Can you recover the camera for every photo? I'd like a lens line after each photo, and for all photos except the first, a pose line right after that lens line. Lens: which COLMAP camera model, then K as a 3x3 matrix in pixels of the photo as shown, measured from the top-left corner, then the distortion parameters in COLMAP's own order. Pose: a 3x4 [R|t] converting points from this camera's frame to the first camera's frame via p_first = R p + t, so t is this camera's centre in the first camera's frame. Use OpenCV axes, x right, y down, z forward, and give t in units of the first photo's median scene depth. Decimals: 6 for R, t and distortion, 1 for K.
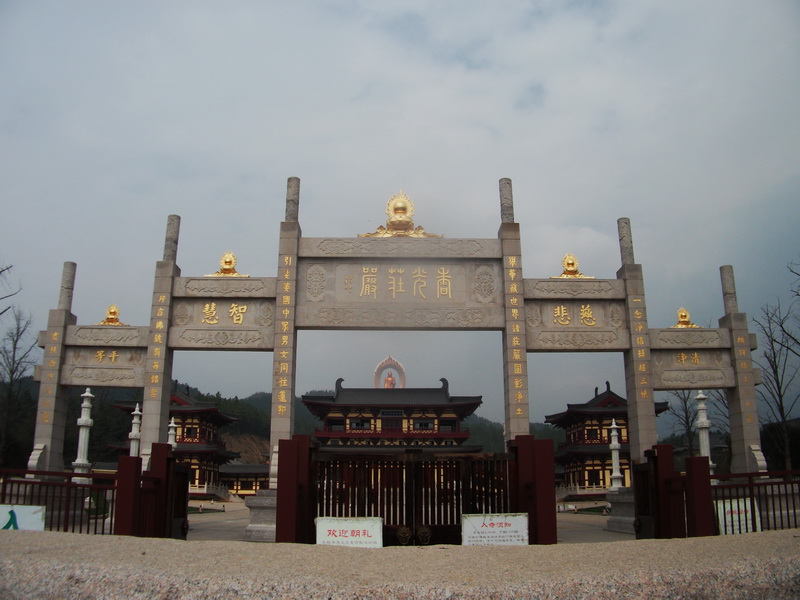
lens RADIAL K [[656.4, 0, 400.0], [0, 656.4, 300.0], [0, 0, 1]] dist [-0.178227, 0.007018]
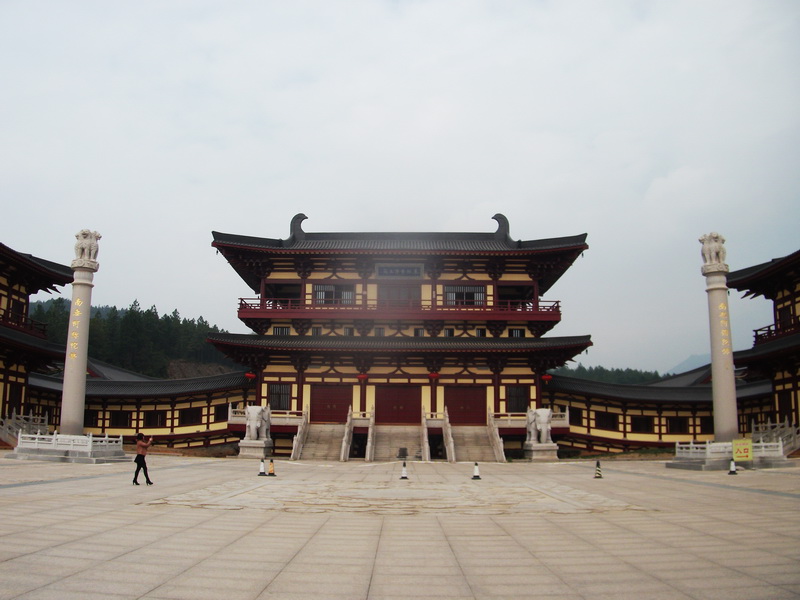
lens RADIAL K [[656.4, 0, 400.0], [0, 656.4, 300.0], [0, 0, 1]] dist [-0.178227, 0.007018]
pose [[0.999906, 0.001462, -0.013666, -0.005211], [-0.000348, 0.996703, 0.081133, 0.154967], [0.013739, -0.081120, 0.996610, 0.512609]]
